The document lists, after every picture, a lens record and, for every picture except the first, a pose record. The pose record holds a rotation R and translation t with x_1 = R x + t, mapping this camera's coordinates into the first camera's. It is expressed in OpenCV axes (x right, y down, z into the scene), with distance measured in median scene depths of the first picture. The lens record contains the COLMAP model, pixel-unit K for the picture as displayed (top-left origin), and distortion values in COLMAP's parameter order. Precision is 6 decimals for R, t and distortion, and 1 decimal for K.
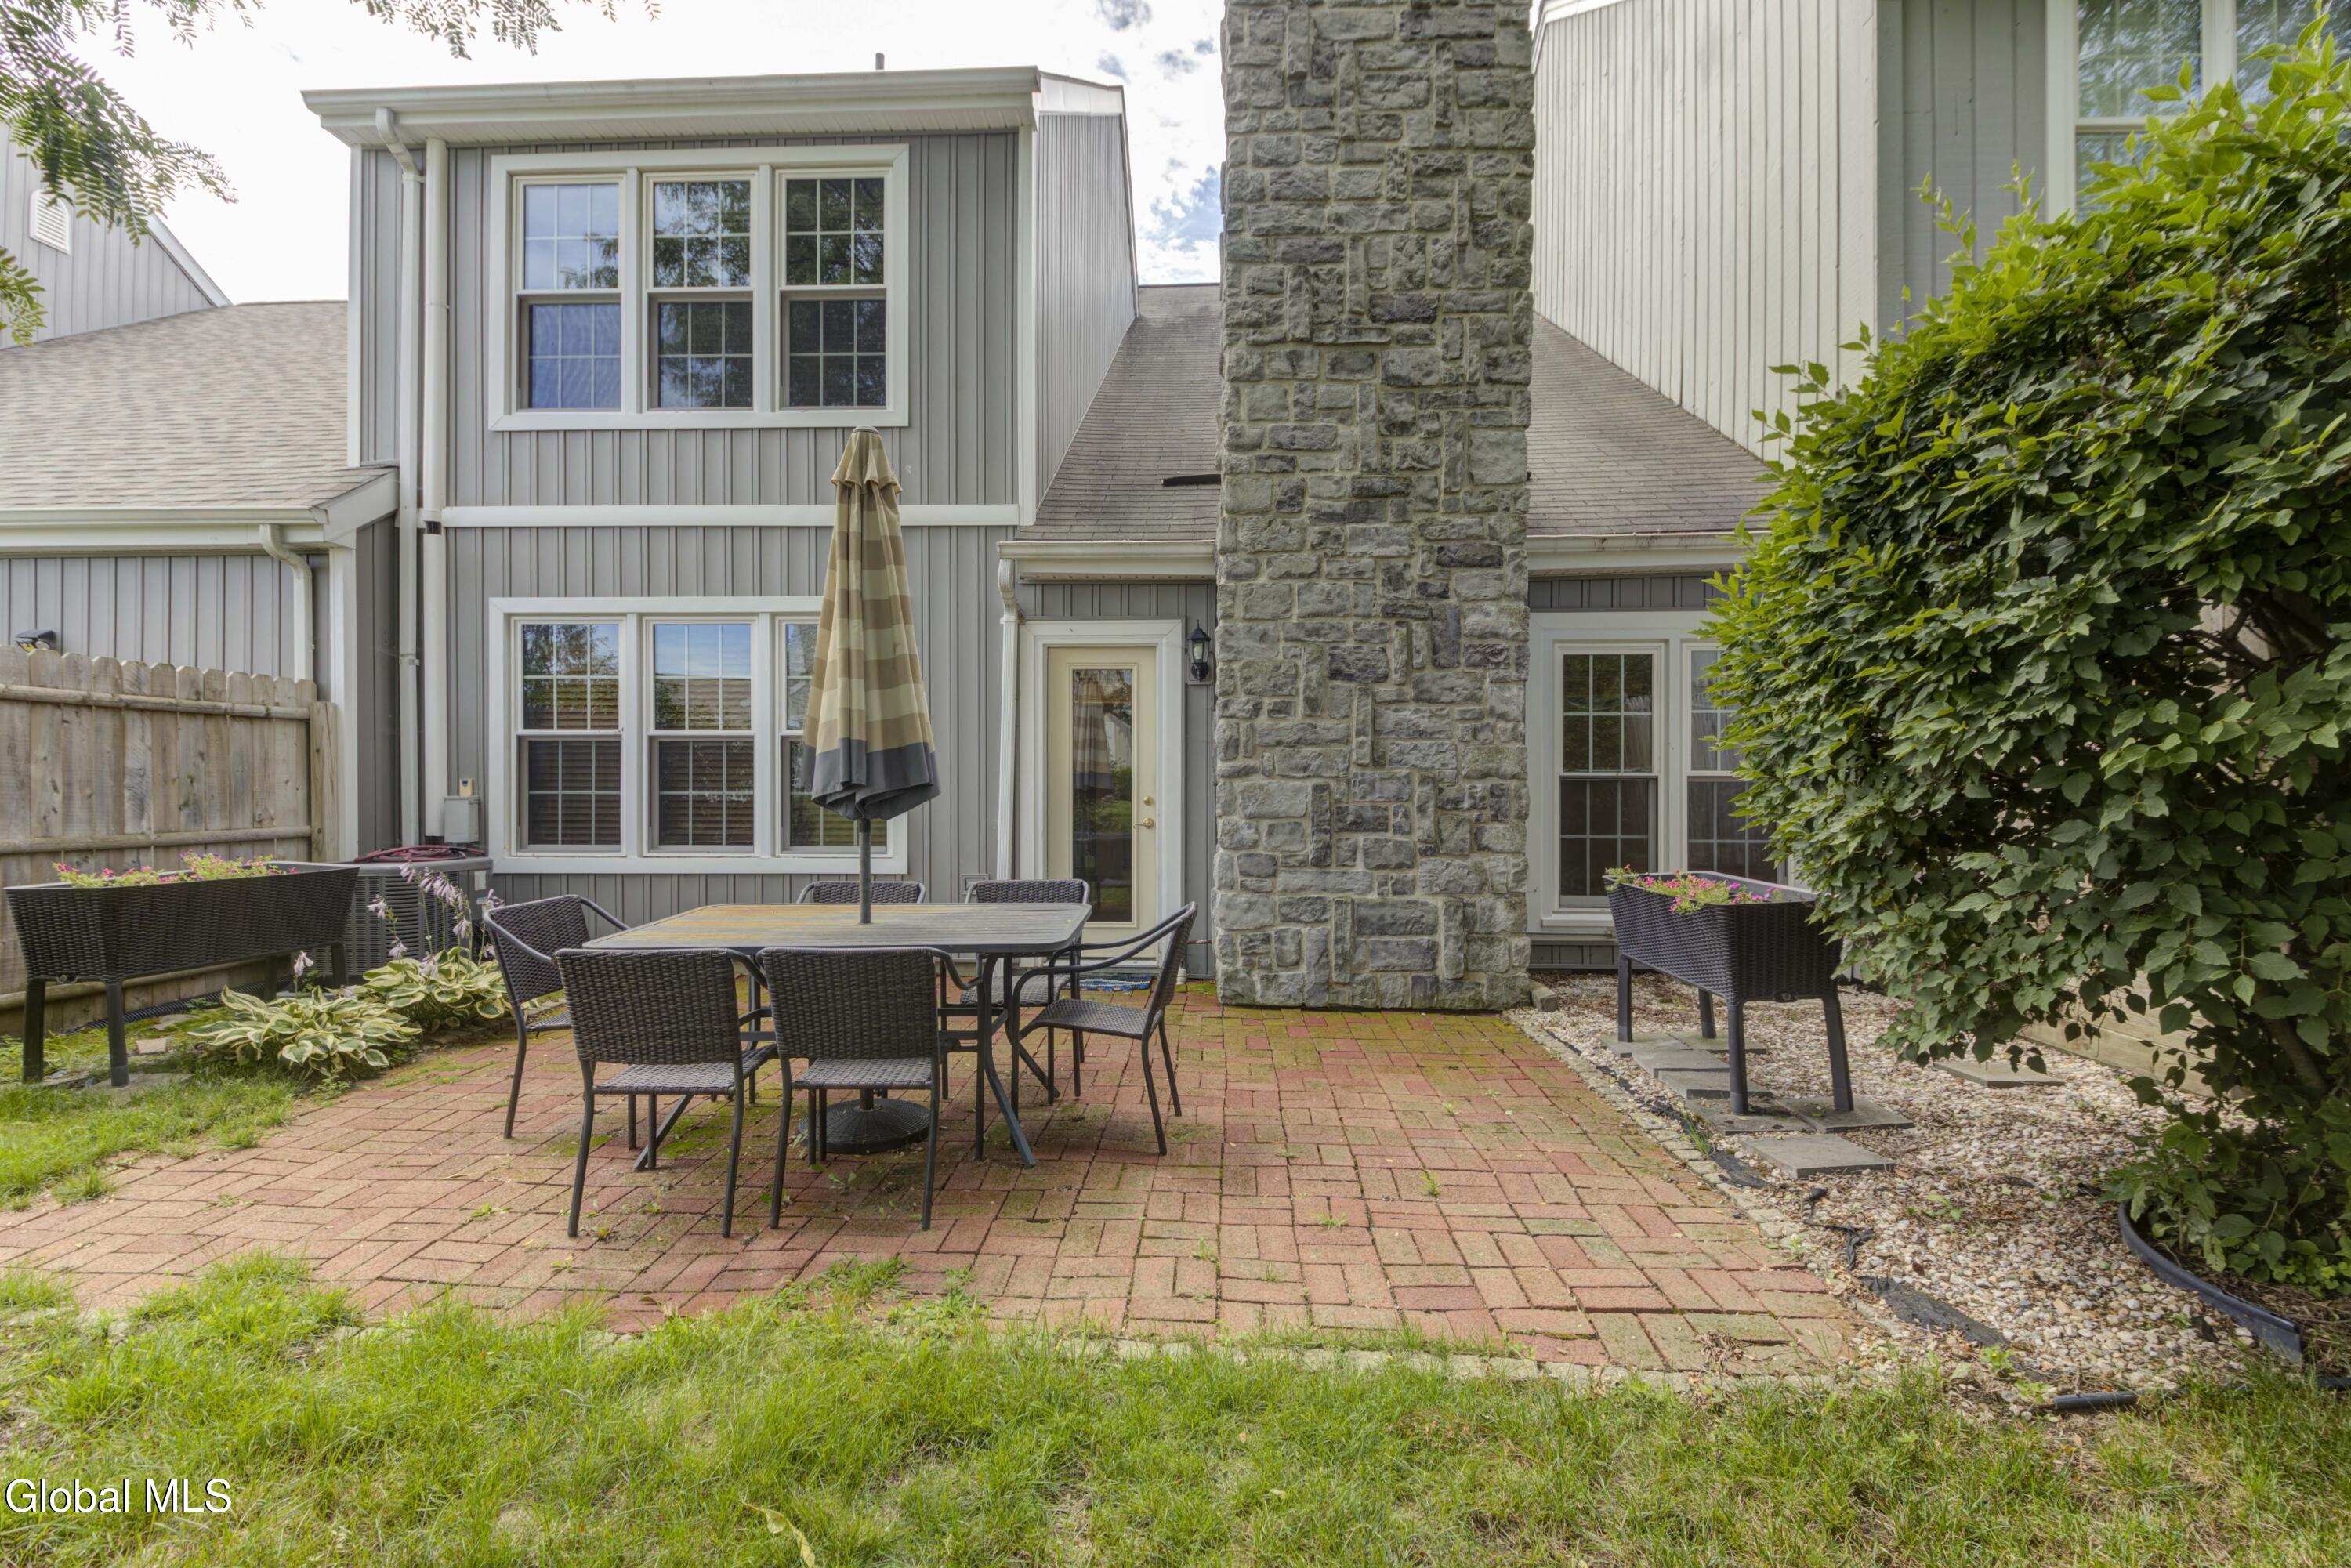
lens RADIAL K [[1124.8, 0, 1154.3], [0, 1124.8, 812.9], [0, 0, 1]] dist [0.039273, -0.028684]
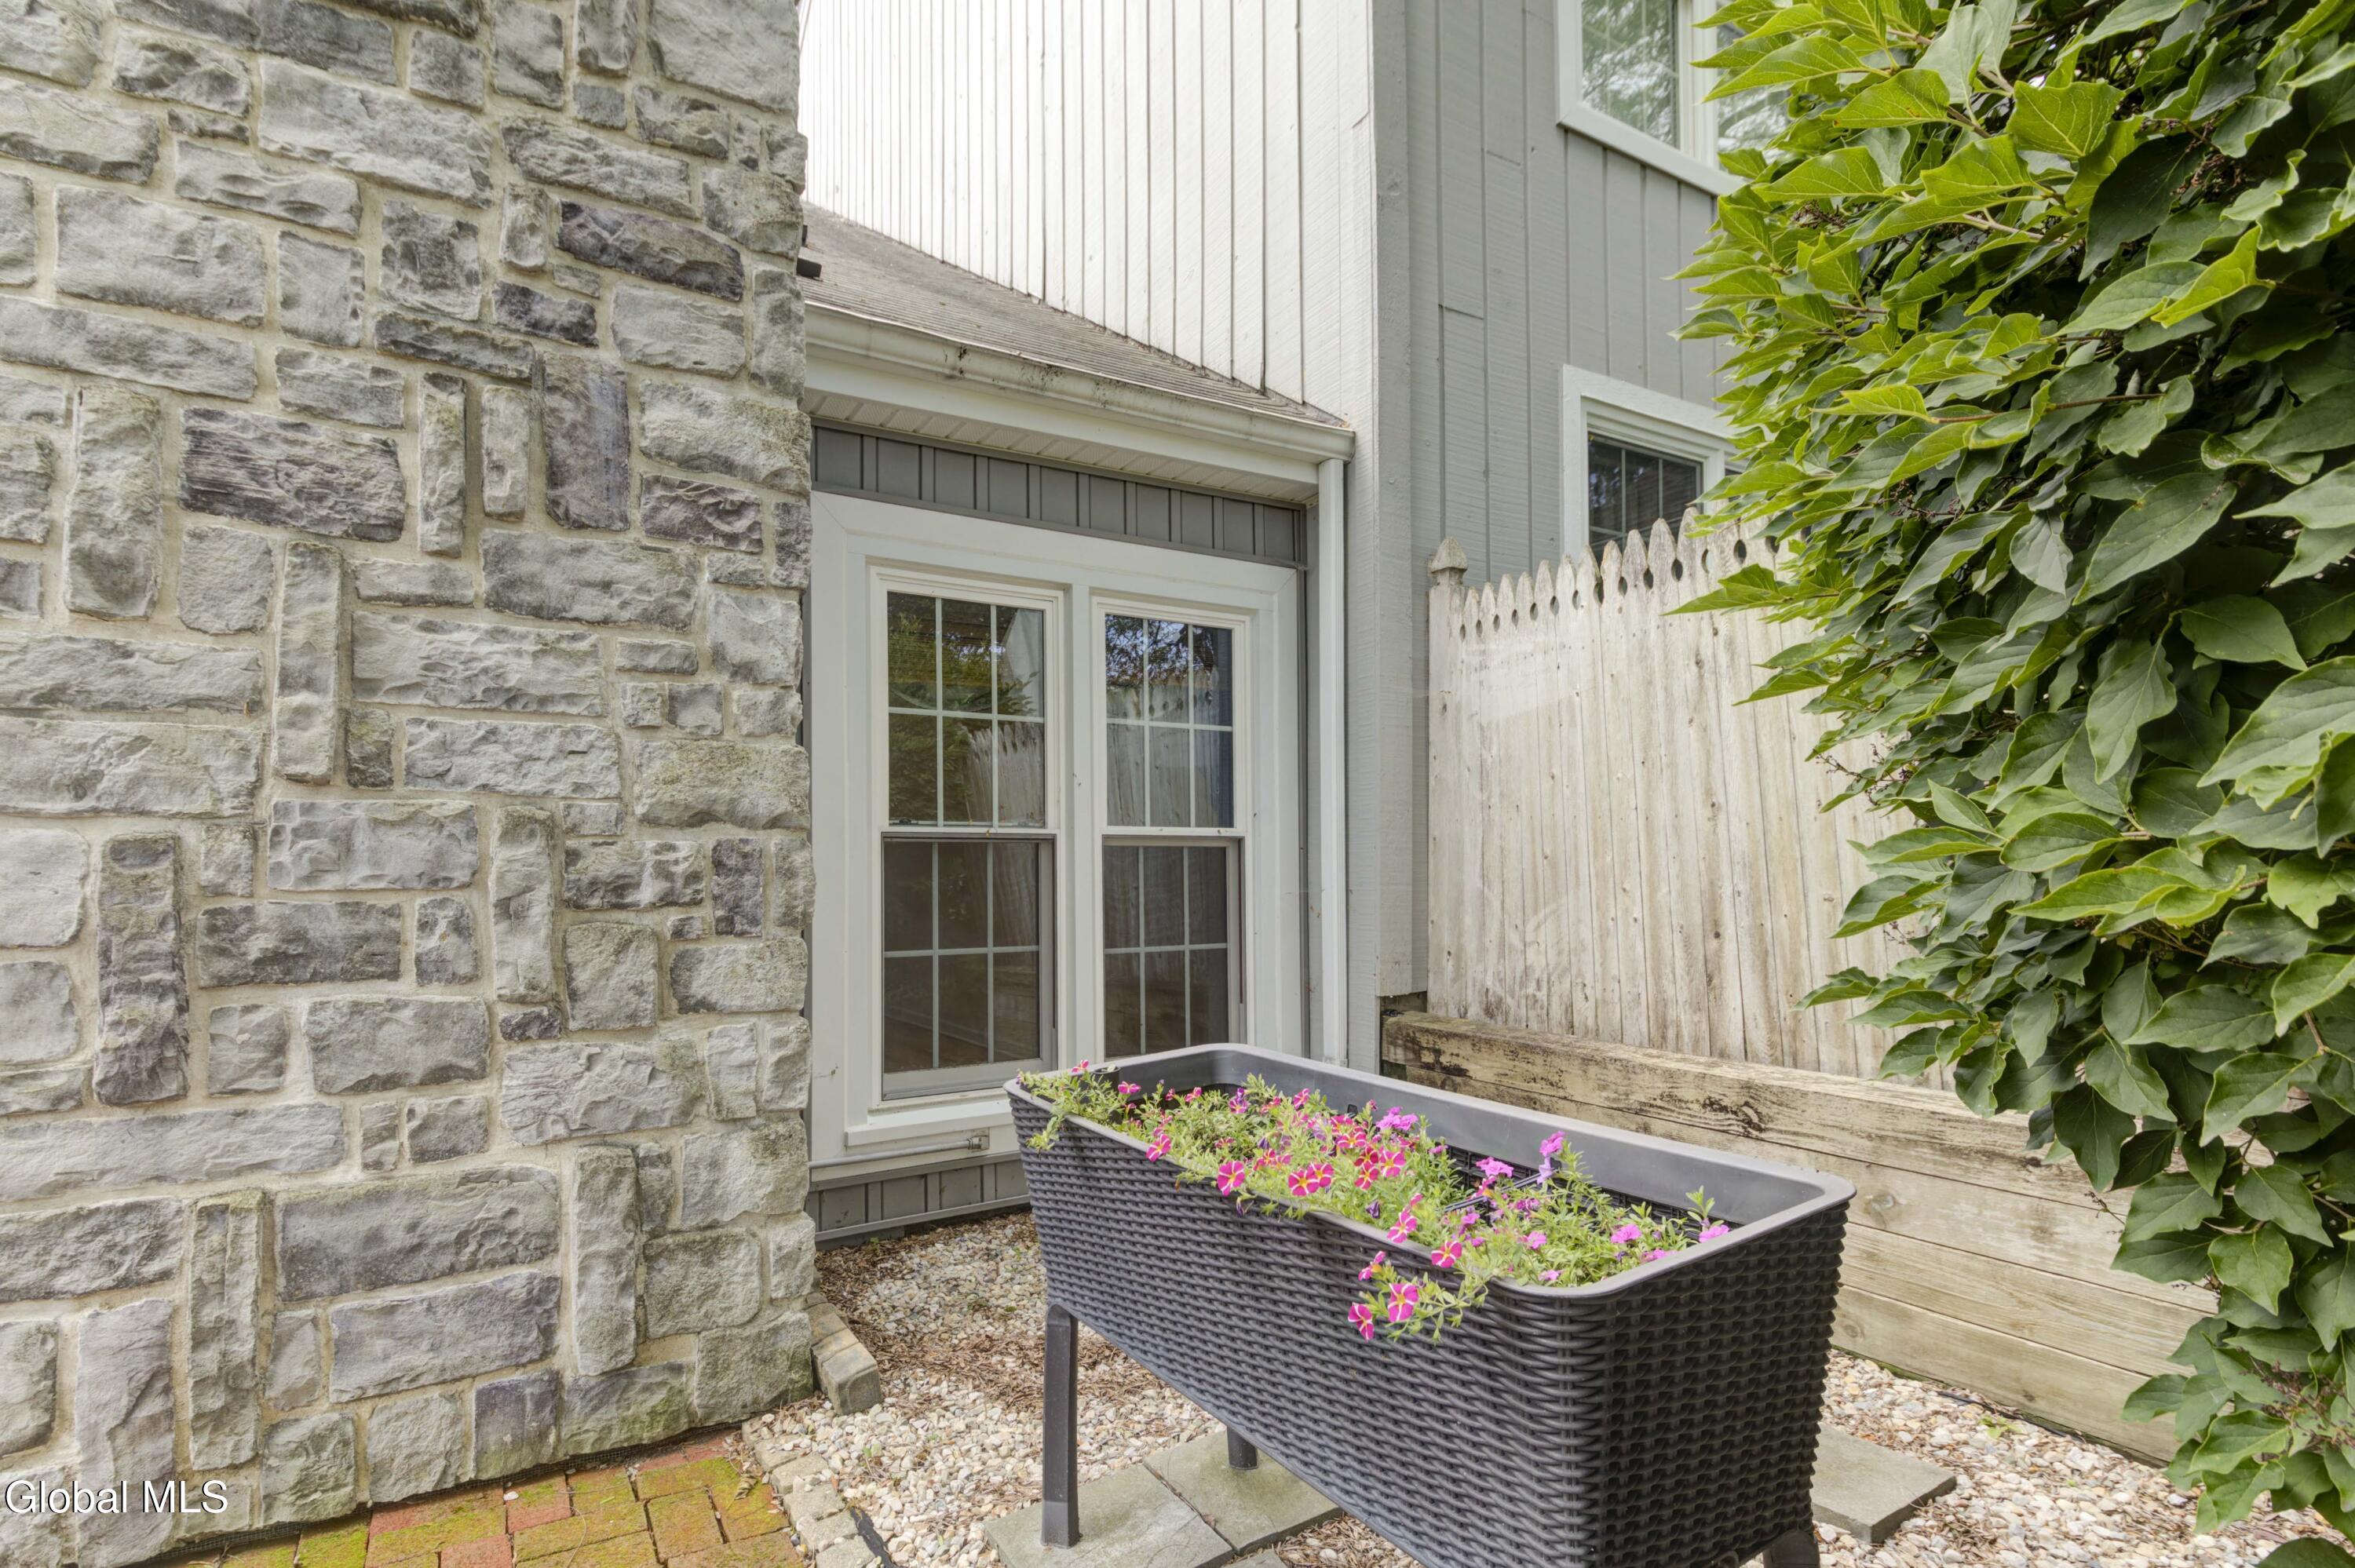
lens RADIAL K [[1126.6, 0, 1156.3], [0, 1126.6, 813.0], [0, 0, 1]] dist [0.039273, -0.028684]
pose [[0.831829, 0.020467, 0.554654, 0.206797], [0.023353, 0.997144, -0.071818, -0.003130], [-0.554540, 0.072693, 0.828976, 0.586647]]
